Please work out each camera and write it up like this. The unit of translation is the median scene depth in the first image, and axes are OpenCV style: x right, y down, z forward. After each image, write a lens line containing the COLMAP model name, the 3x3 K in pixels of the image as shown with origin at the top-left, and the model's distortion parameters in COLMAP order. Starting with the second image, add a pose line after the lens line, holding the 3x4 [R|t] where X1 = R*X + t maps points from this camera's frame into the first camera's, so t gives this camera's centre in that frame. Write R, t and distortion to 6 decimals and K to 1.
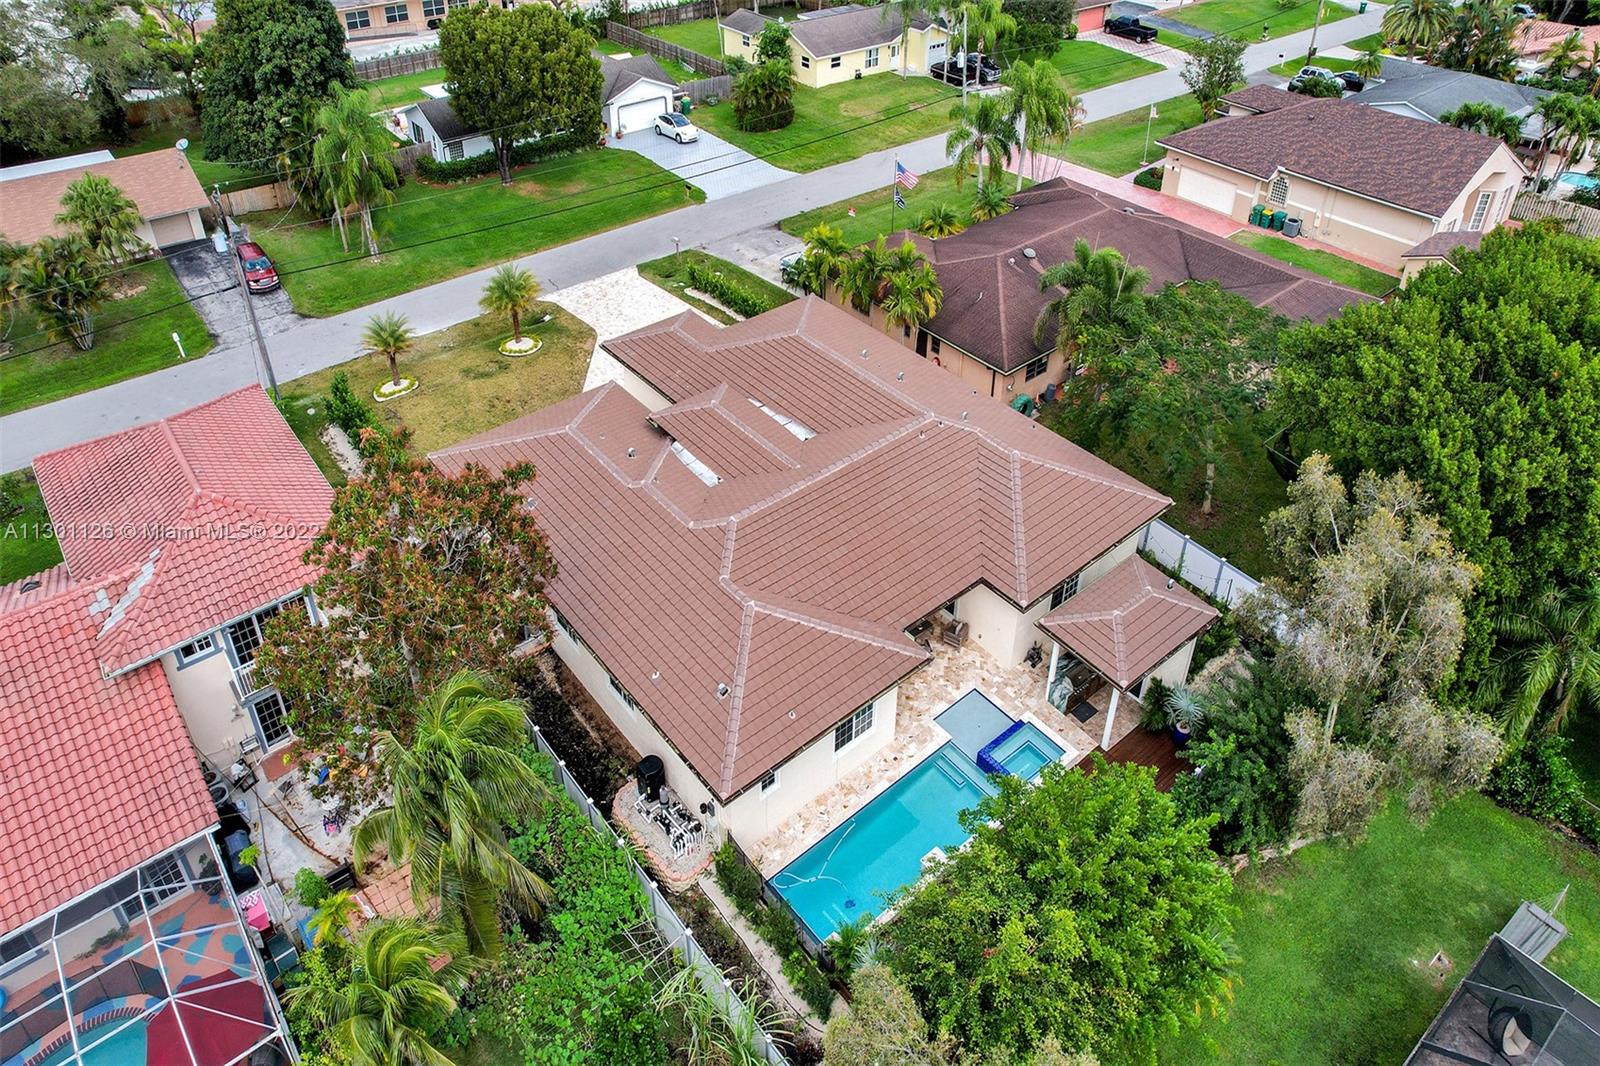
lens RADIAL K [[1044.3, 0, 800.1], [0, 1044.3, 416.6], [0, 0, 1]] dist [-0.096719, 0.111509]
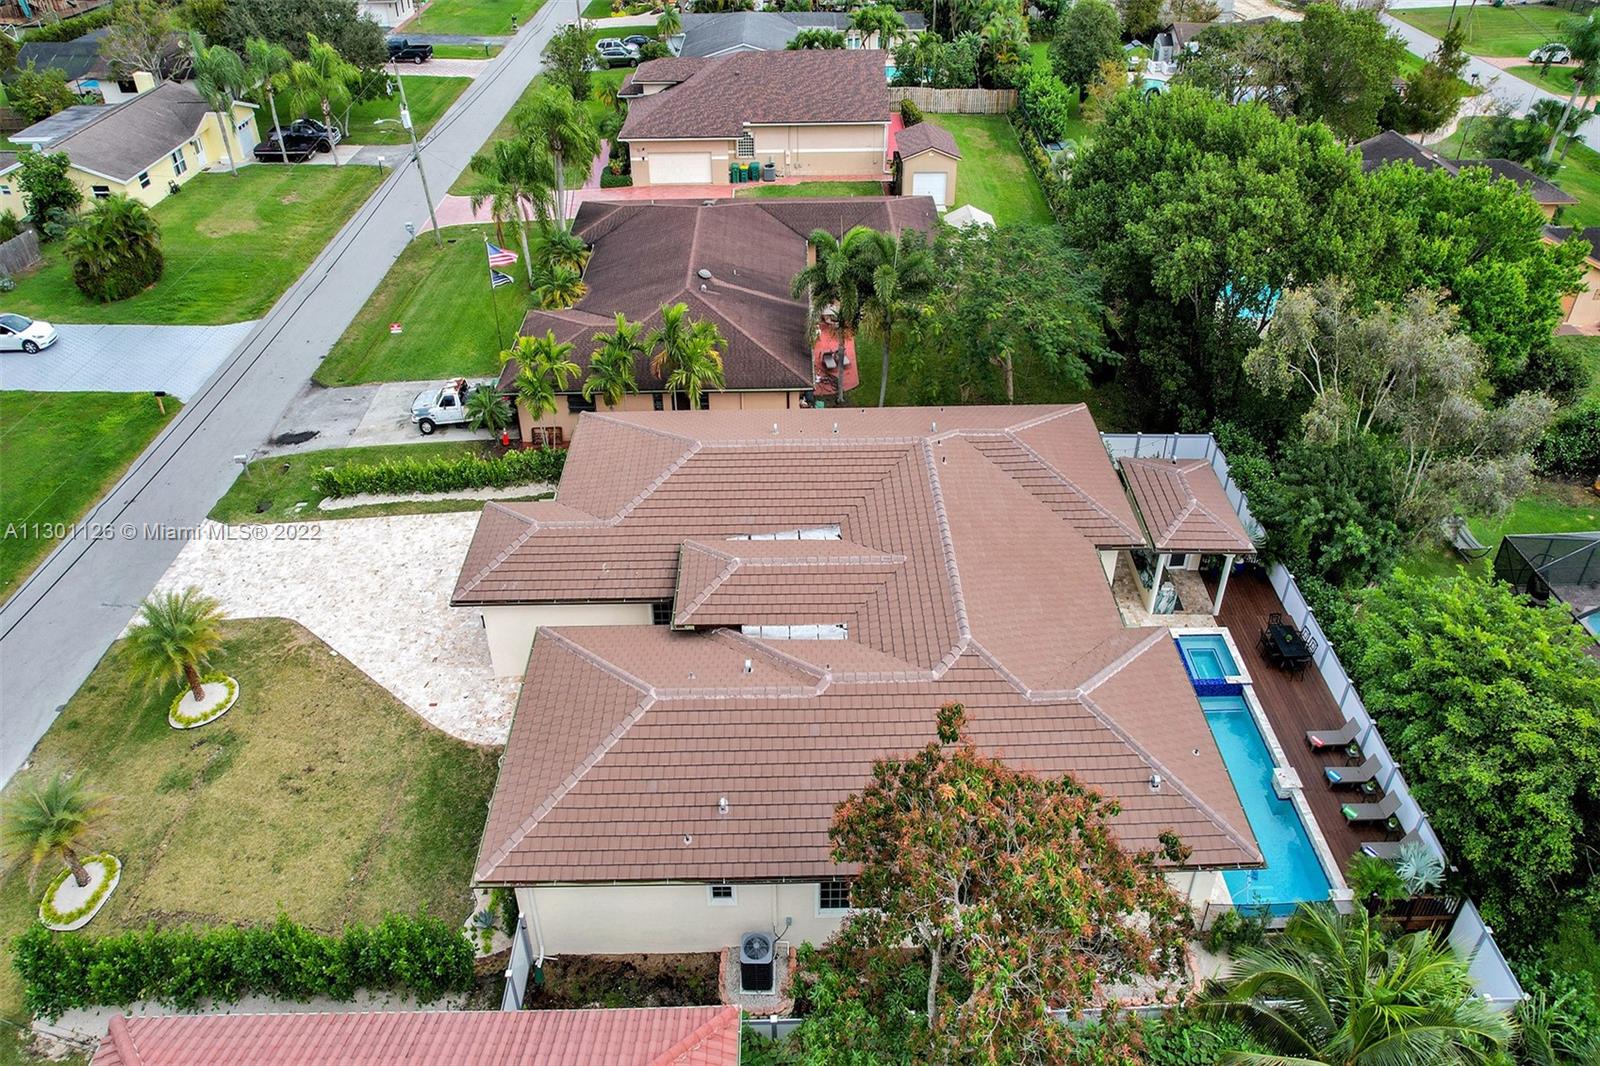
lens RADIAL K [[1044.3, 0, 800.1], [0, 1044.3, 416.6], [0, 0, 1]] dist [-0.096719, 0.111509]
pose [[0.617679, -0.454647, 0.641692, -0.314049], [0.457954, 0.871279, 0.176496, -0.139358], [-0.639336, 0.184847, 0.746378, 0.217068]]
